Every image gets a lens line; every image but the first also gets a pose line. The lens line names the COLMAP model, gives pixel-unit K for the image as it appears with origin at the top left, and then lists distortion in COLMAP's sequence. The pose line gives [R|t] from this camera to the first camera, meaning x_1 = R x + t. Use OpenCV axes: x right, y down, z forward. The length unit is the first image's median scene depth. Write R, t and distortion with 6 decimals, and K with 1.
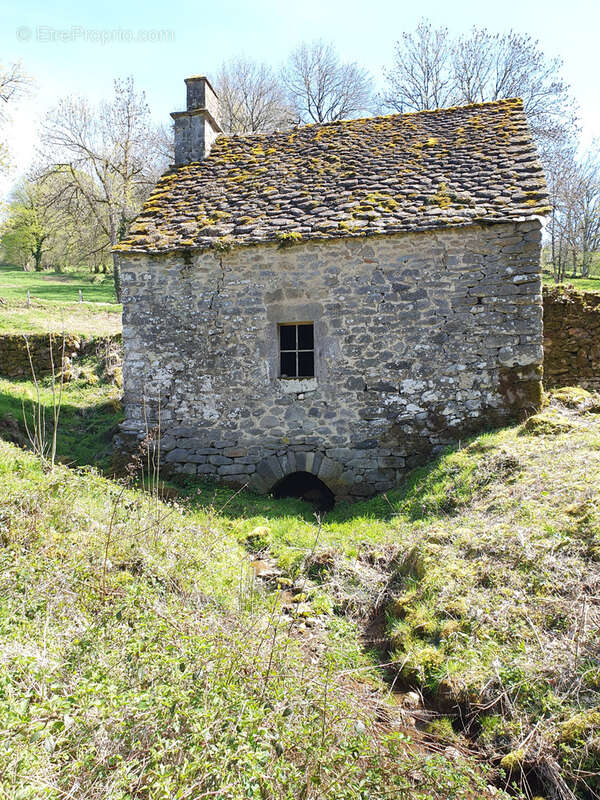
lens RADIAL K [[621.8, 0, 288.0], [0, 621.8, 413.0], [0, 0, 1]] dist [0.103390, -0.176908]
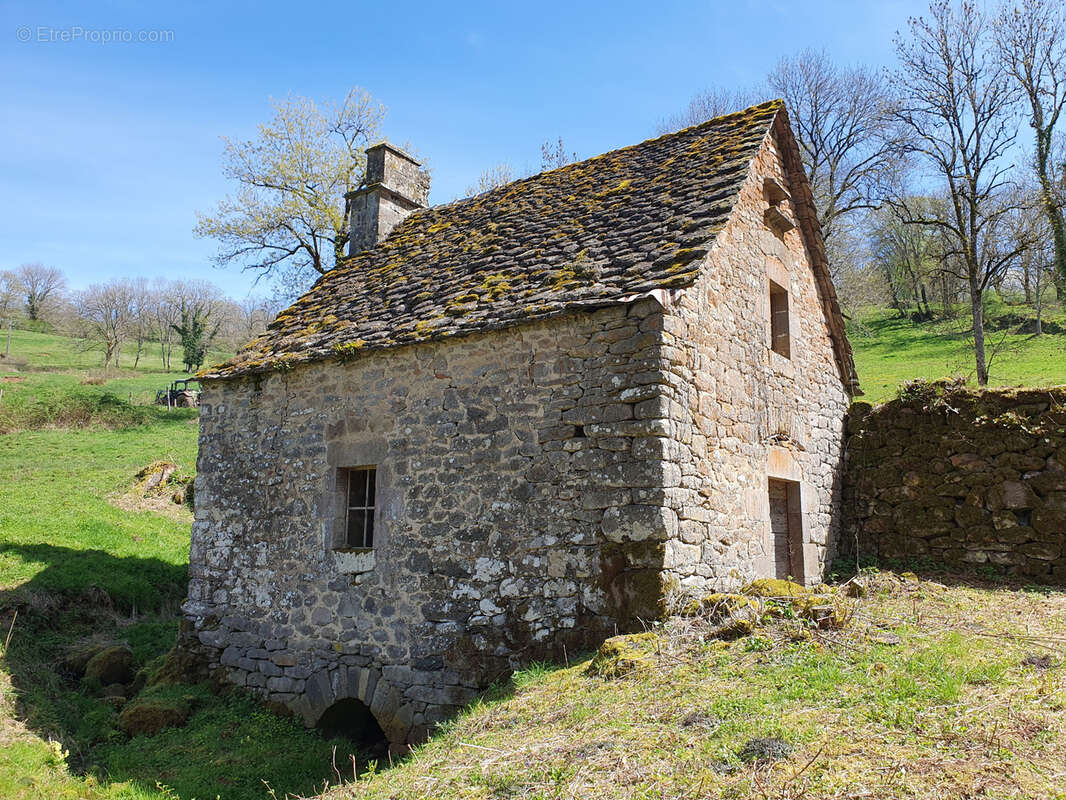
lens RADIAL K [[833.2, 0, 556.9], [0, 833.2, 399.7], [0, 0, 1]] dist [0.053532, -0.065958]
pose [[0.927767, -0.045626, -0.370360, 0.557560], [-0.018391, 0.985700, -0.167502, -0.069361], [0.372707, 0.162214, 0.913661, 0.234504]]
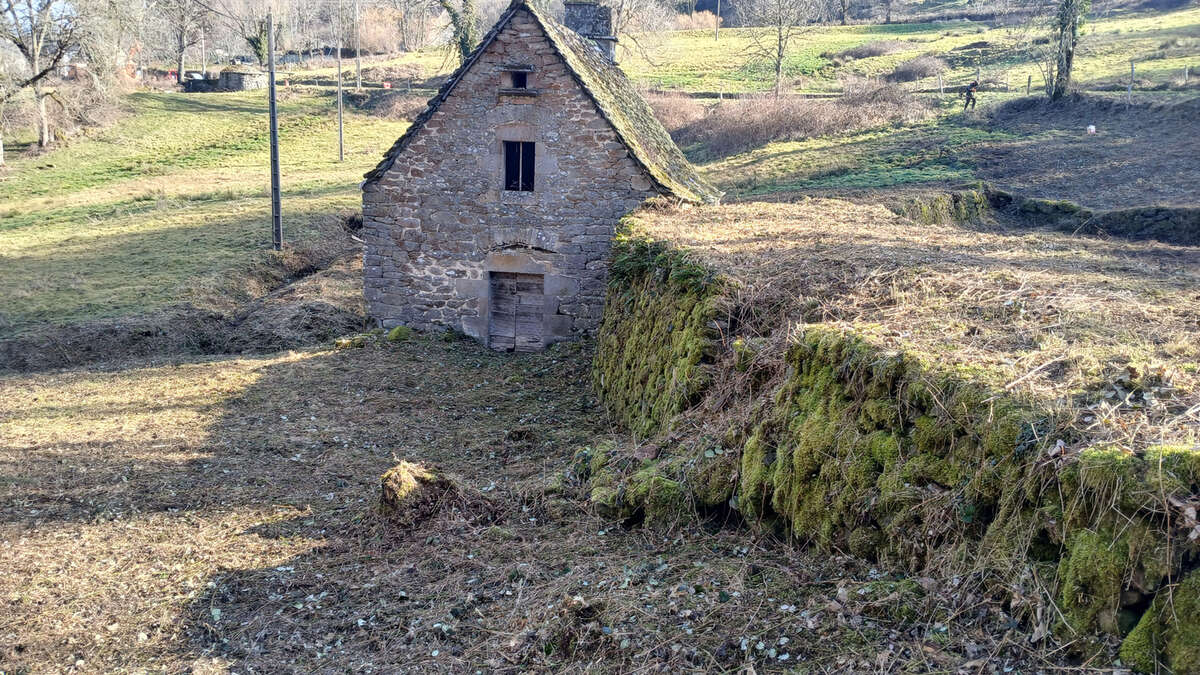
lens RADIAL K [[923.8, 0, 597.1], [0, 923.8, 357.6], [0, 0, 1]] dist [0.069716, -0.128507]
pose [[0.034831, 0.215865, -0.975802, 2.103758], [-0.042112, 0.975844, 0.214371, -0.358921], [0.998506, 0.033626, 0.043080, 1.296203]]
